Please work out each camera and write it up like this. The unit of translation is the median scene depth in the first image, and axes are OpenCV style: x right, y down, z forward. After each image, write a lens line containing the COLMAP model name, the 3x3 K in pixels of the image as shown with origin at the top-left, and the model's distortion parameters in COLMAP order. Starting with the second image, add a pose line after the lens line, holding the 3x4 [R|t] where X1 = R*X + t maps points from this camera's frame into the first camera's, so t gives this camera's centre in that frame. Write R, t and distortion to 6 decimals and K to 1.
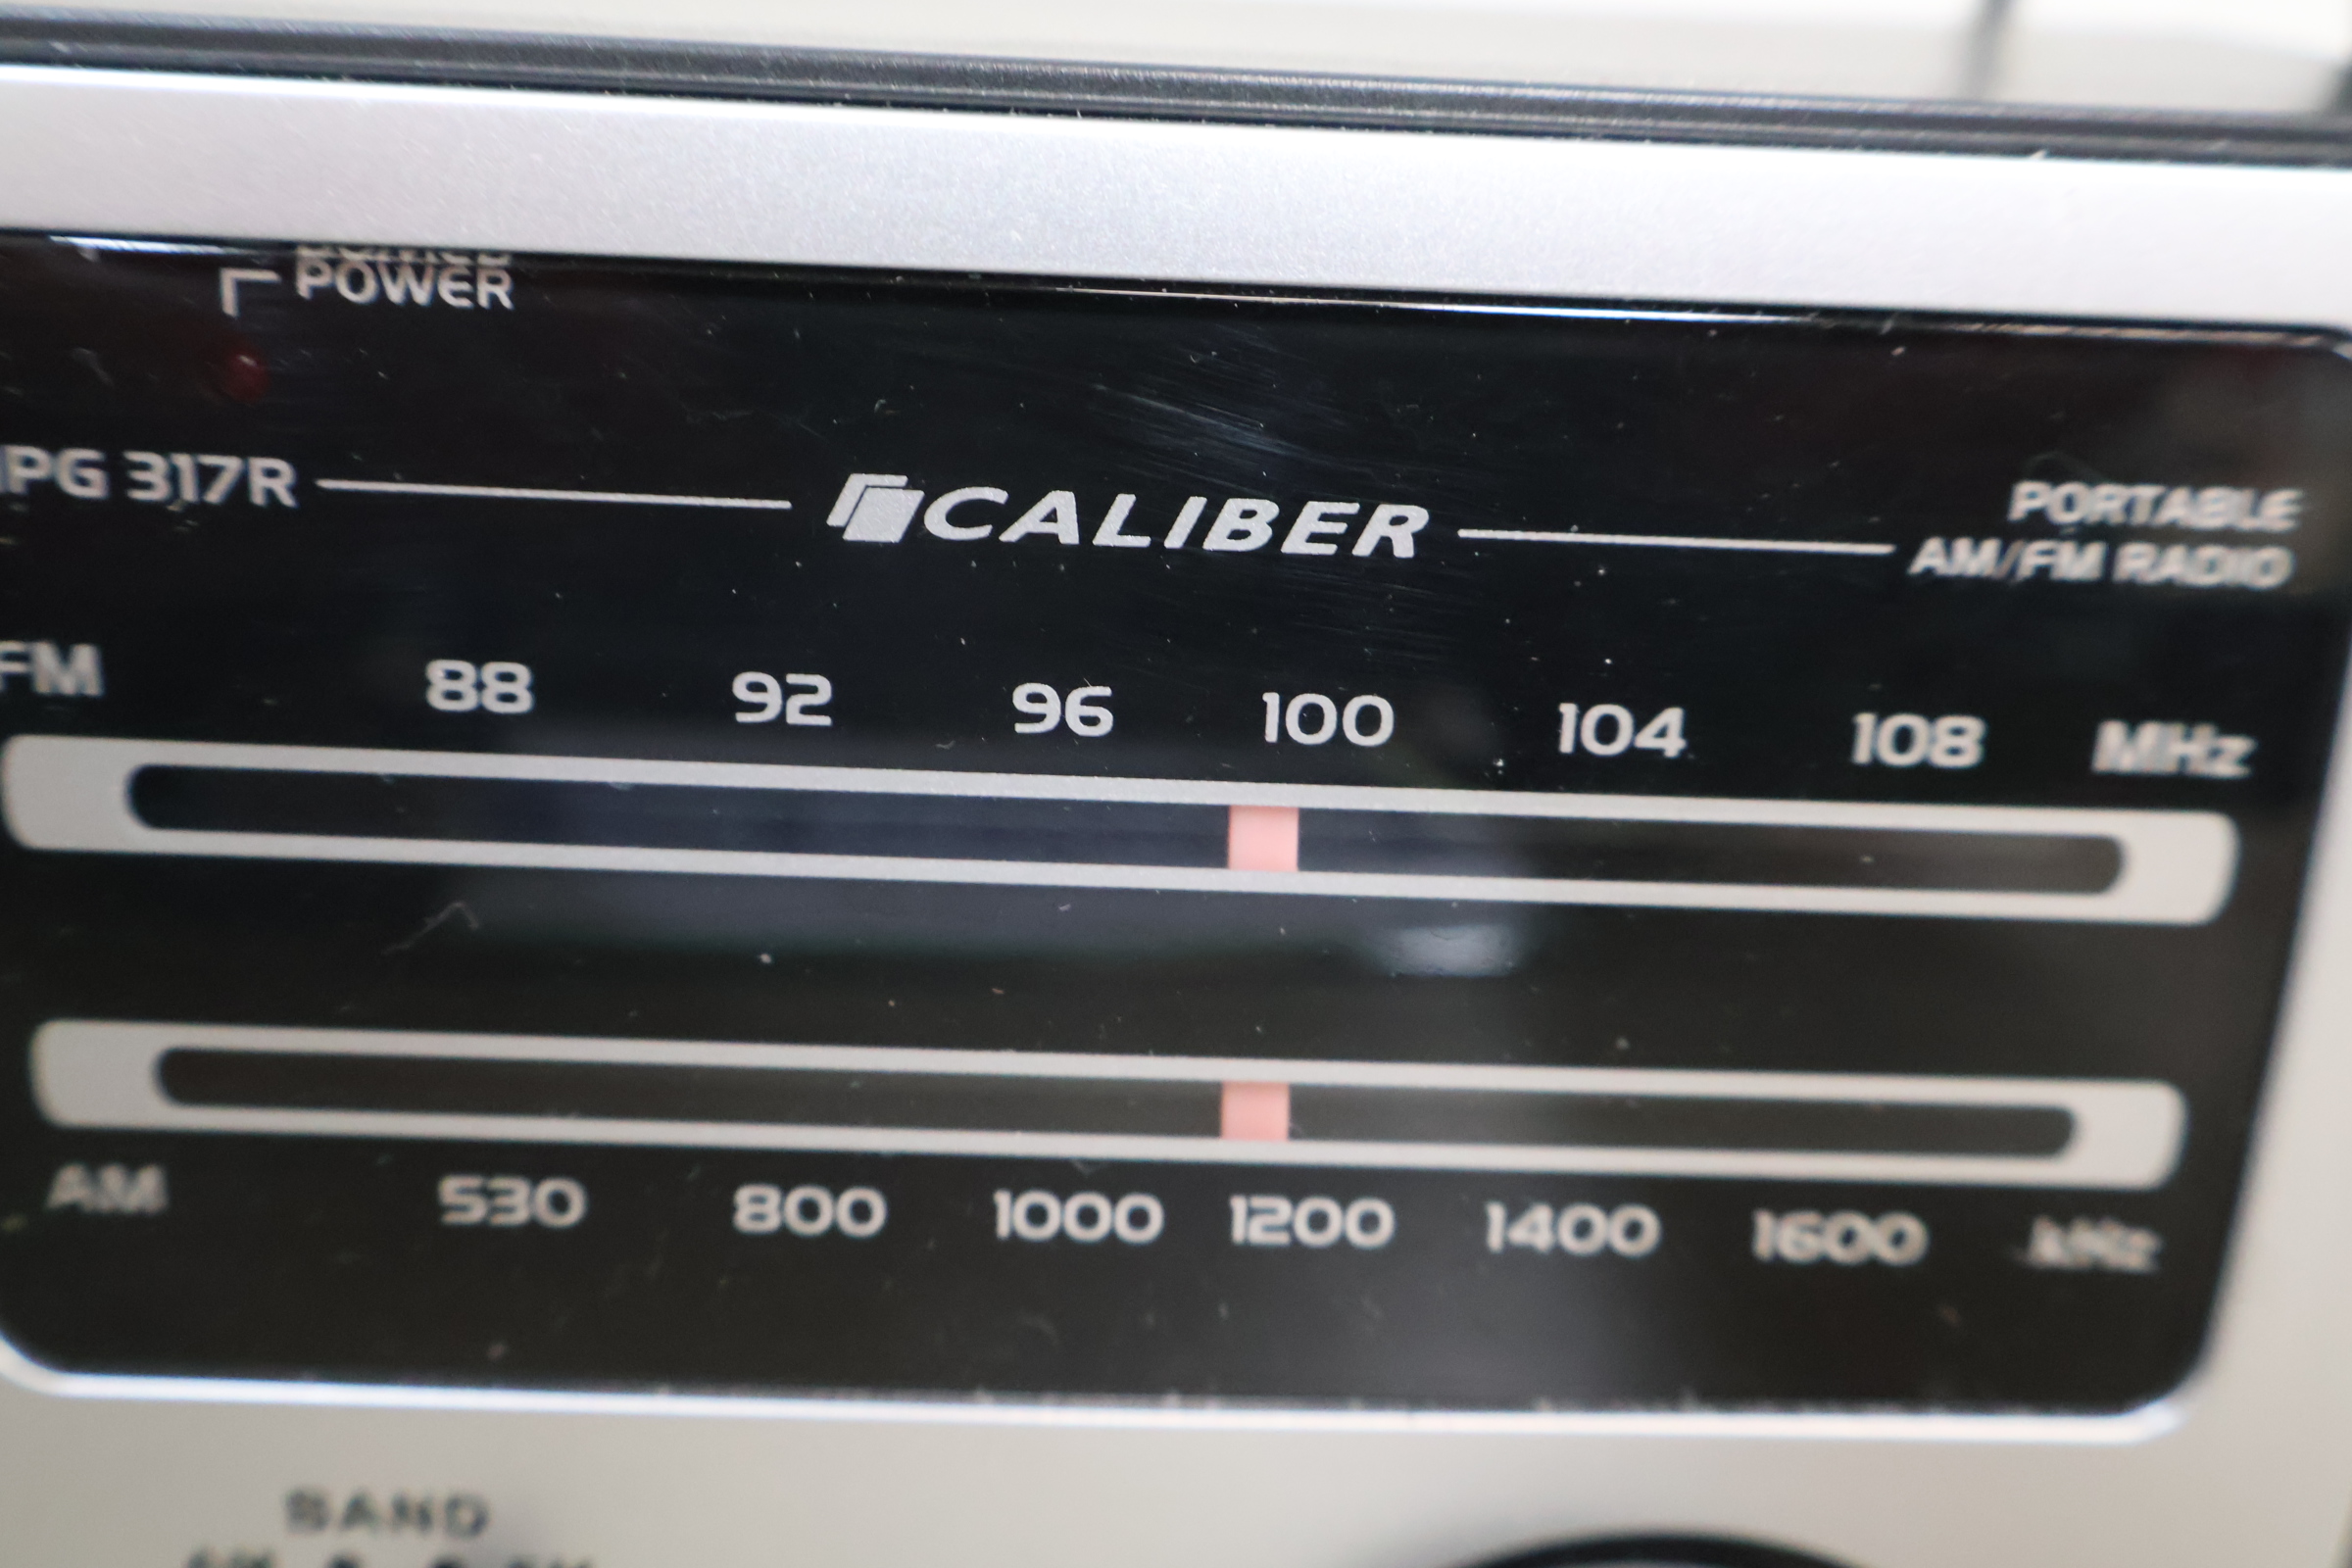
lens RADIAL K [[2193.6, 0, 1178.9], [0, 2193.6, 784.0], [0, 0, 1]] dist [0.020369, 0.008599]
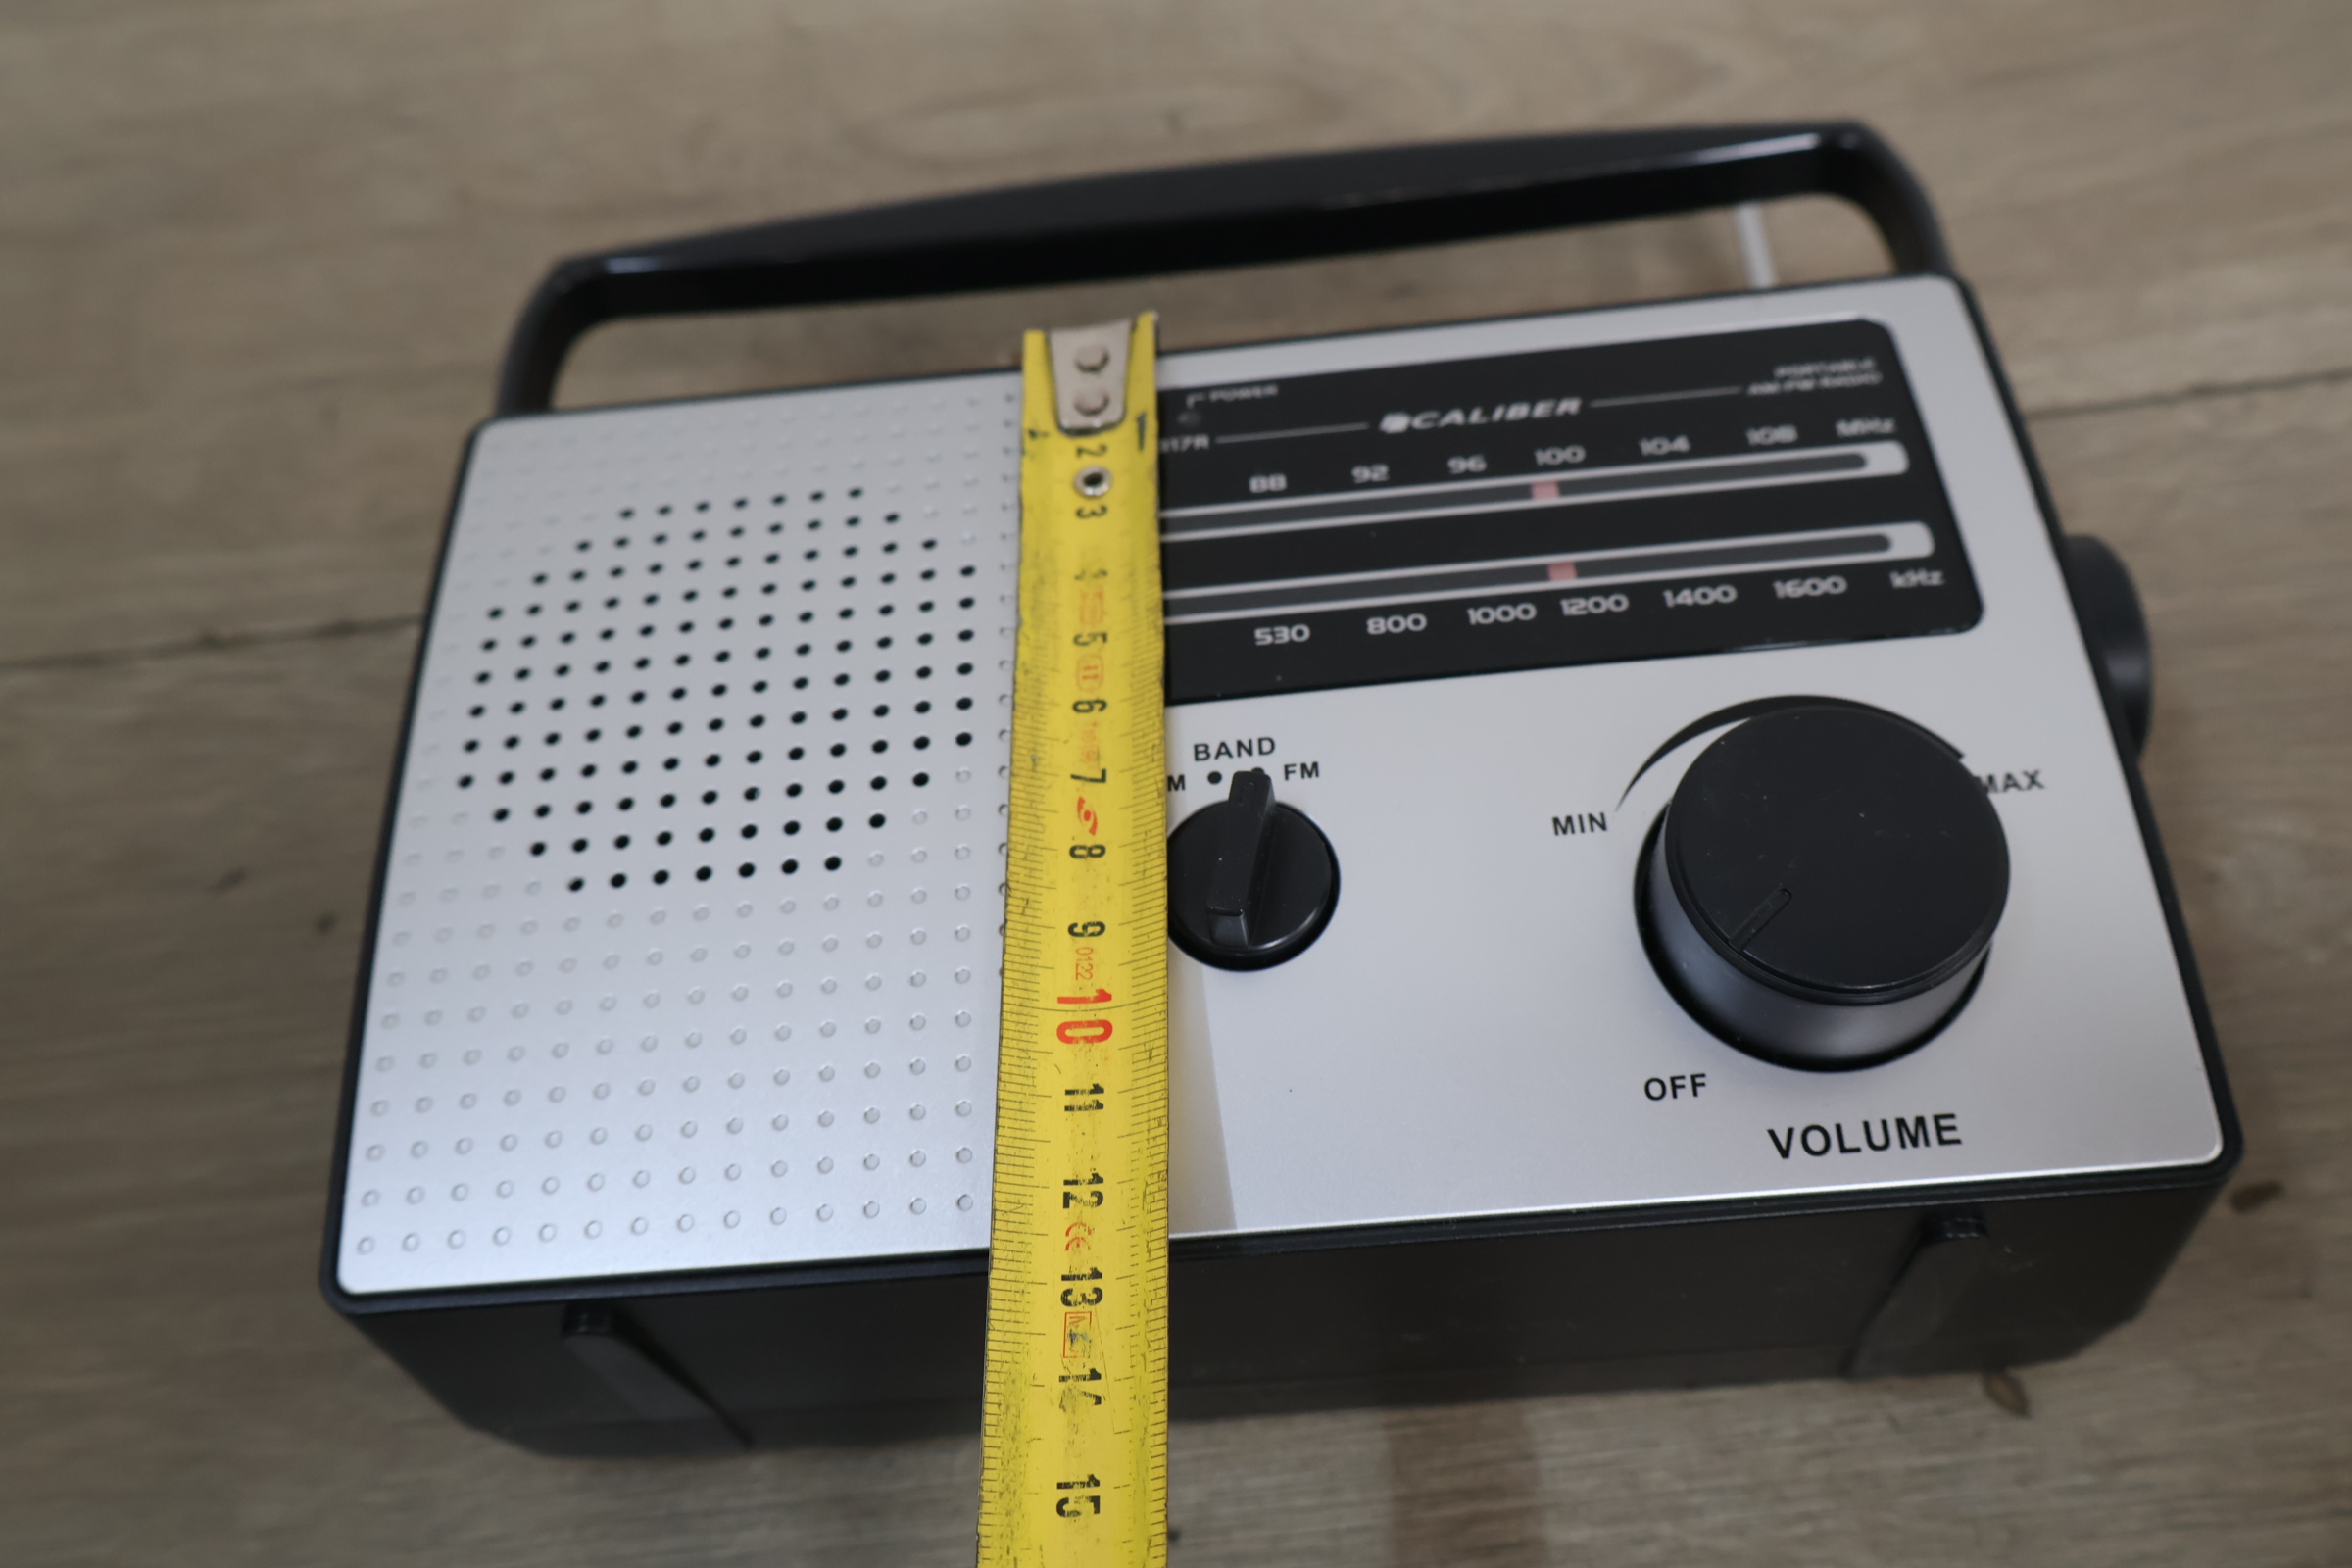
lens RADIAL K [[2101.4, 0, 1172.4], [0, 2101.4, 781.2], [0, 0, 1]] dist [0.020640, -0.009696]
pose [[0.988528, -0.136335, -0.064995, -0.309643], [0.032042, 0.609842, -0.791875, 2.373462], [0.147597, 0.780708, 0.607215, -0.407068]]
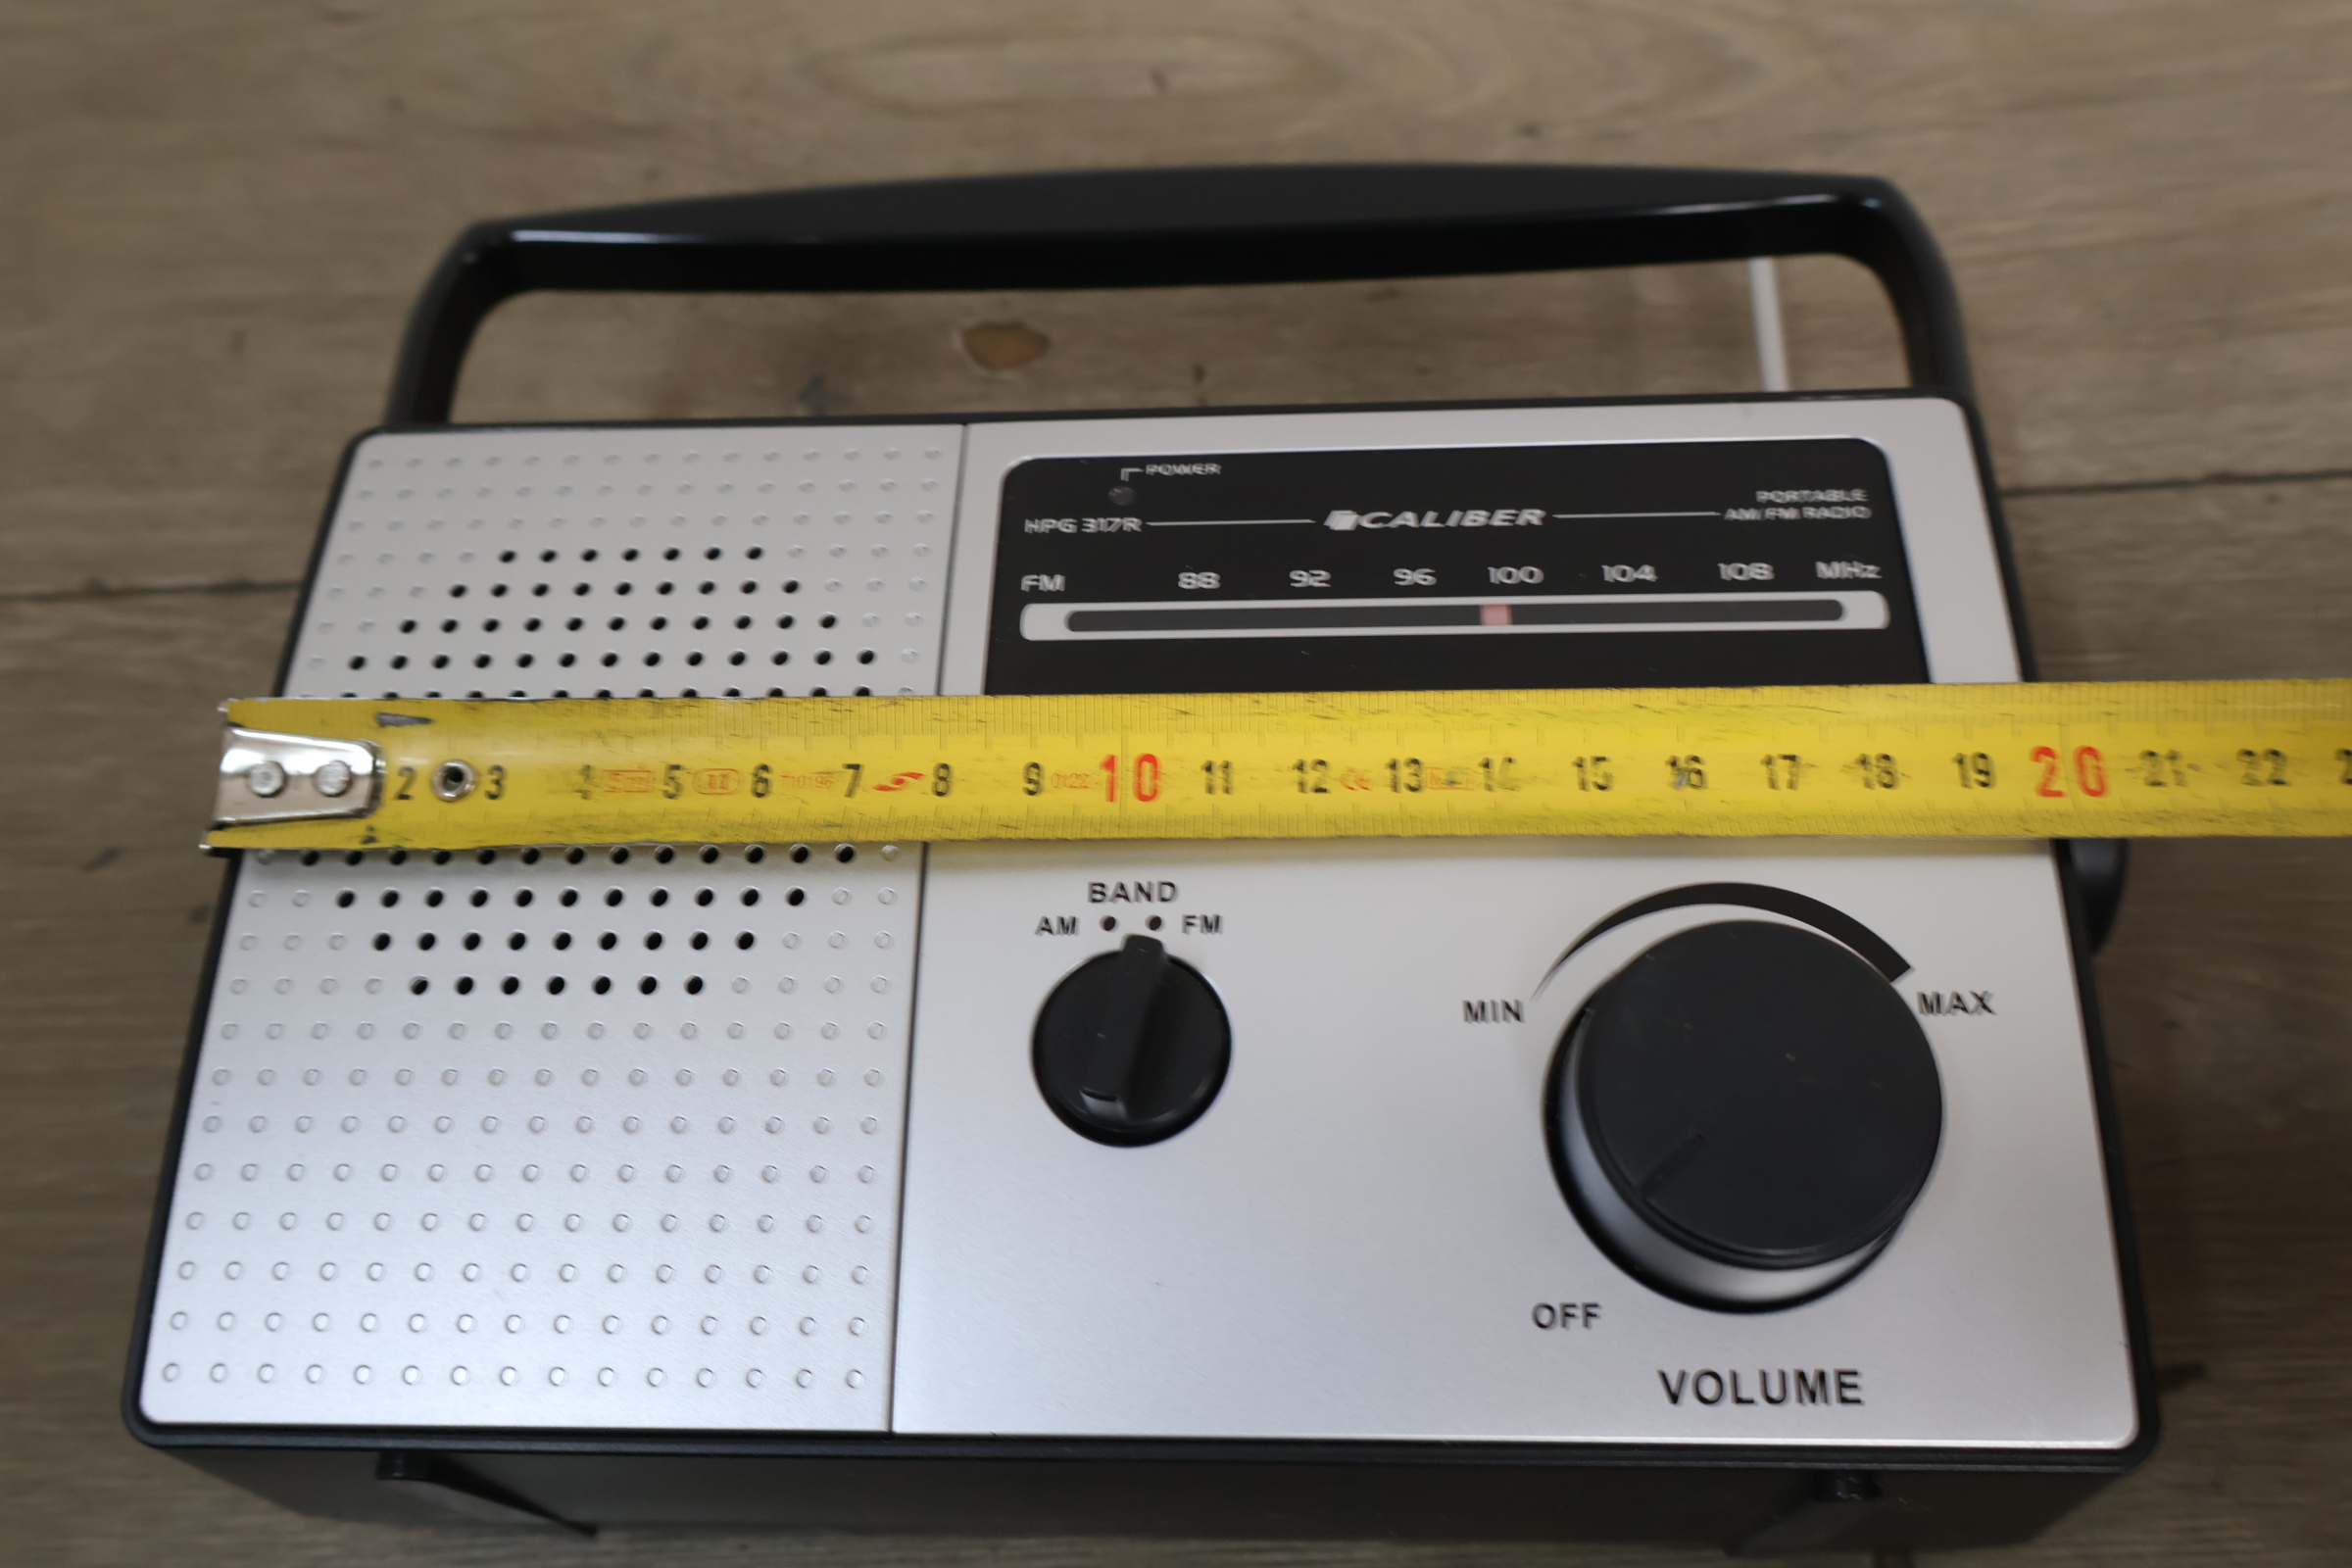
lens RADIAL K [[2094.2, 0, 1167.8], [0, 2094.2, 794.7], [0, 0, 1]] dist [0.014526, 0.006235]
pose [[0.995457, -0.060882, -0.073205, -0.179013], [-0.012238, 0.680660, -0.732497, 1.992524], [0.094424, 0.730065, 0.676823, -0.550913]]
